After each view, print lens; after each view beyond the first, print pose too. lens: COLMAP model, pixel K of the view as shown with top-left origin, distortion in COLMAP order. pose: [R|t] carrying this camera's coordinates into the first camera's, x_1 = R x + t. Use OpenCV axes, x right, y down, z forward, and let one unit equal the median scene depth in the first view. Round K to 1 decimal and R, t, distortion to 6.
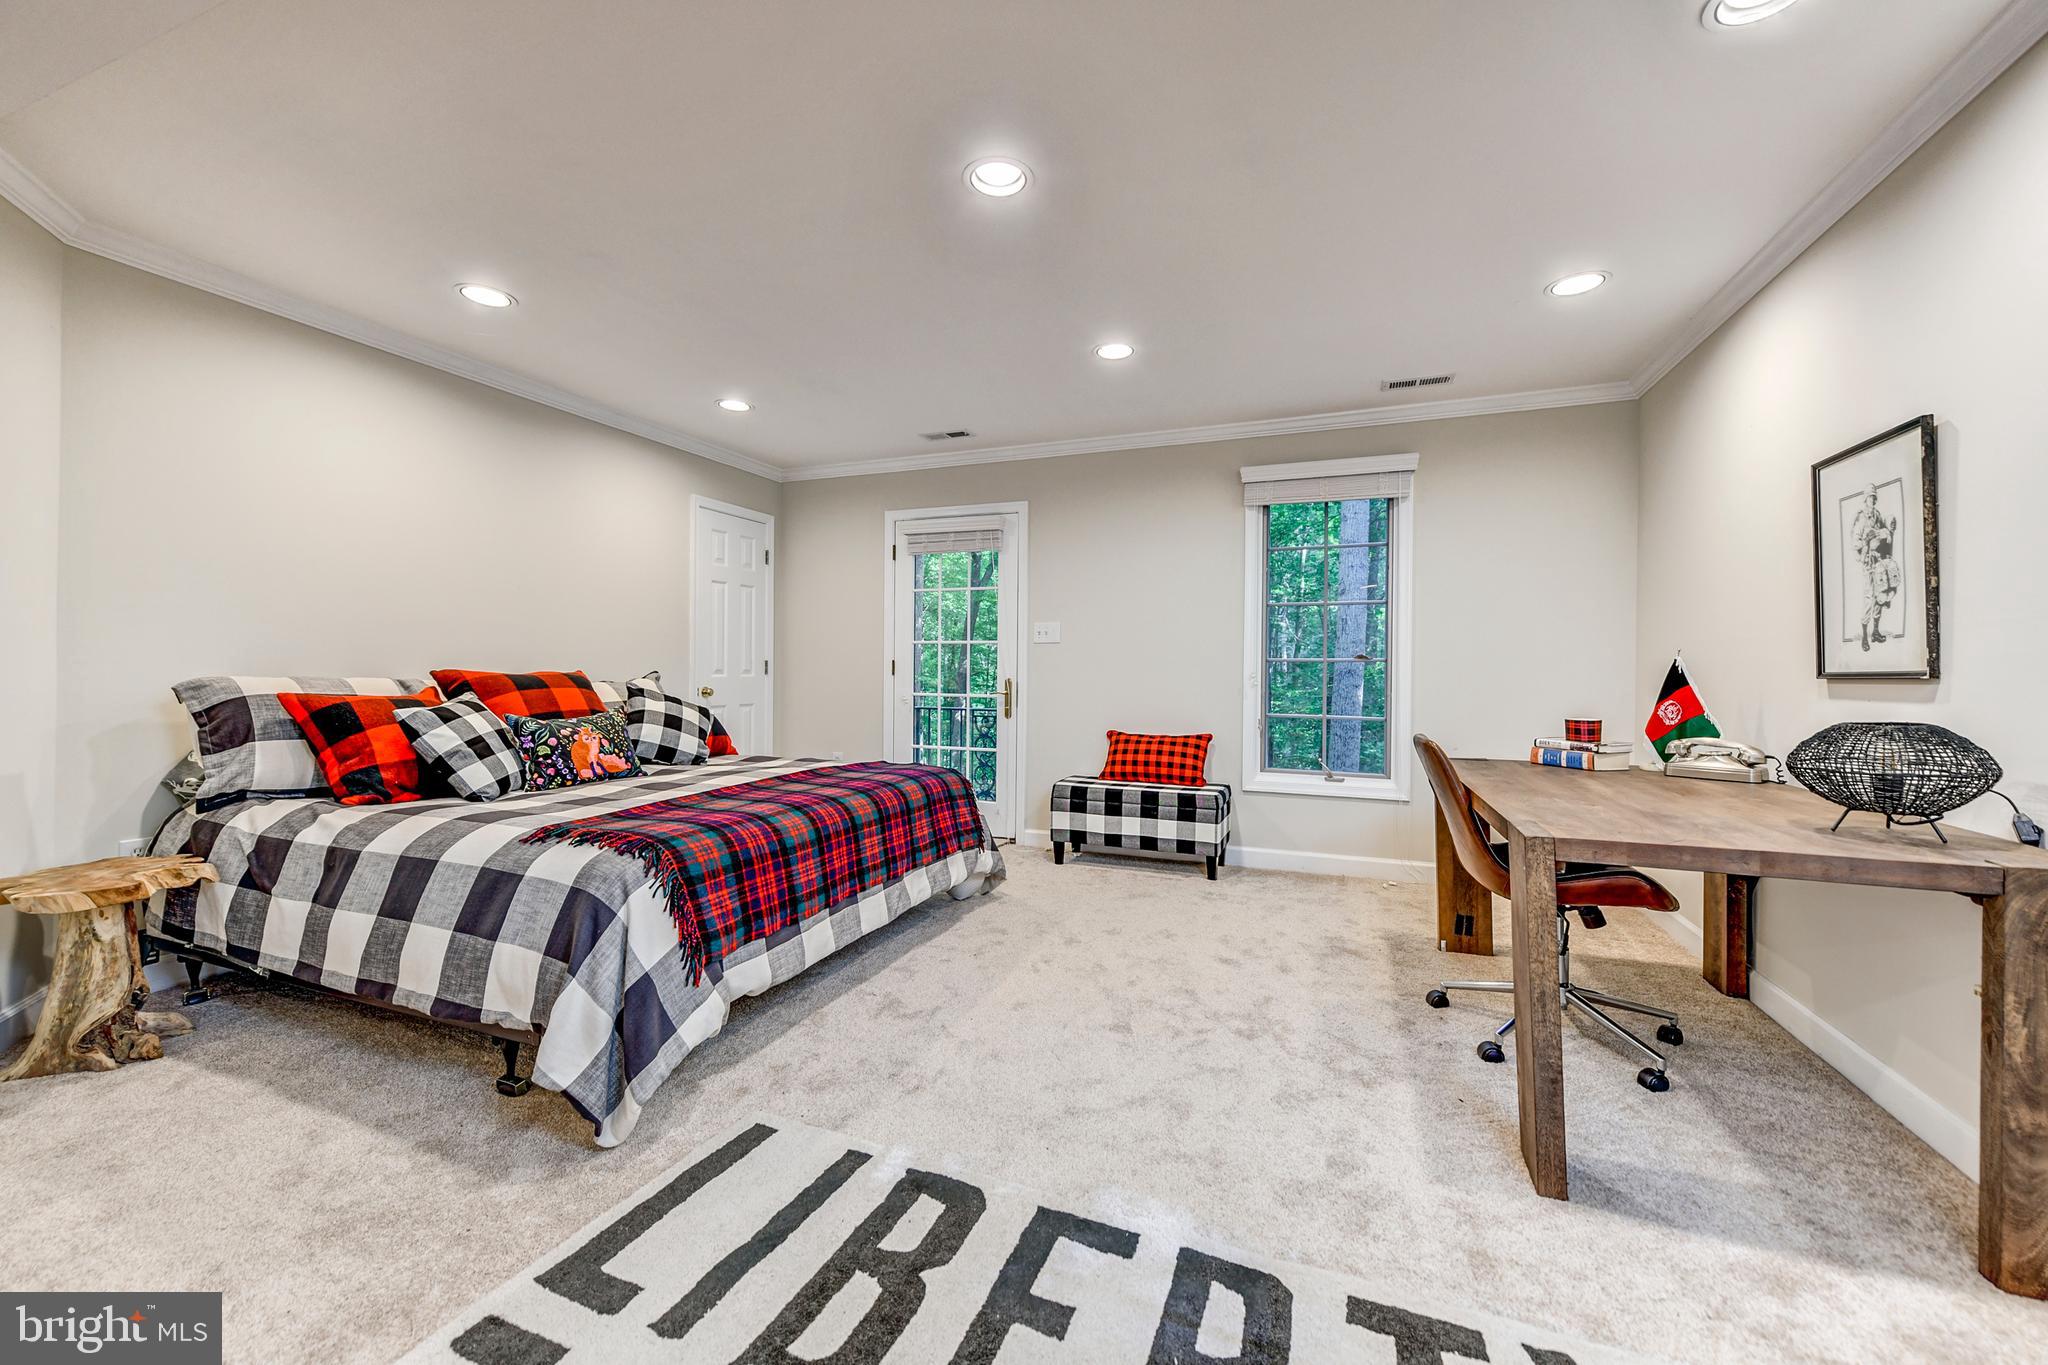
lens RADIAL K [[823.2, 0, 1023.5], [0, 823.2, 672.7], [0, 0, 1]] dist [0.008073, -0.000448]
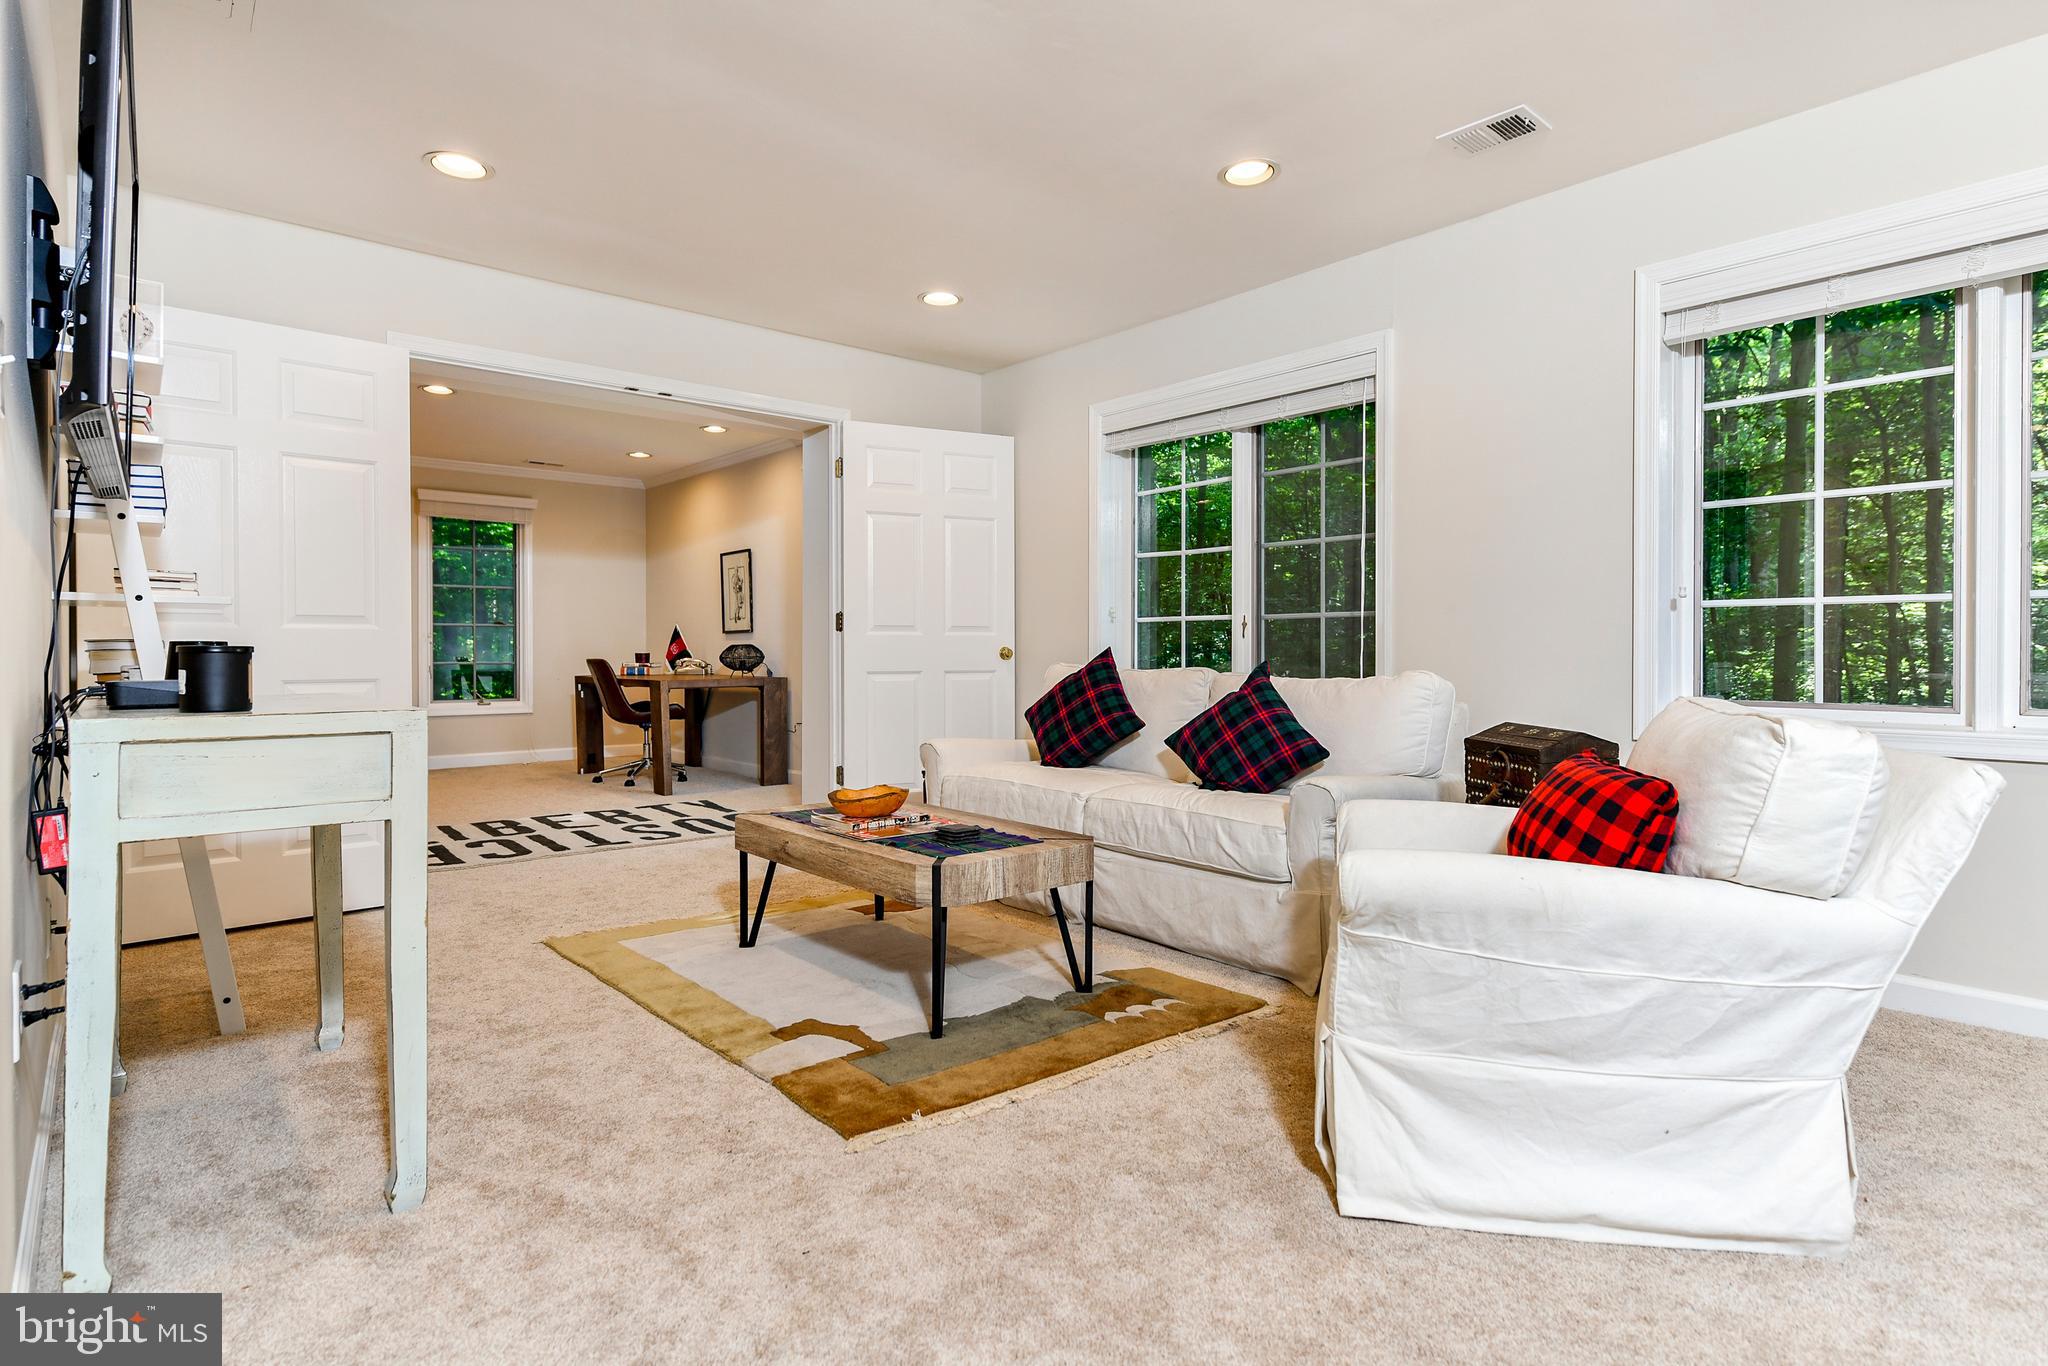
lens RADIAL K [[1106.8, 0, 1025.7], [0, 1106.8, 670.5], [0, 0, 1]] dist [-0.000097, -0.000007]
pose [[0.486841, -0.016451, 0.873335, -1.903448], [0.005002, 0.999859, 0.016046, 0.084664], [-0.873476, -0.003443, 0.486855, -1.797361]]
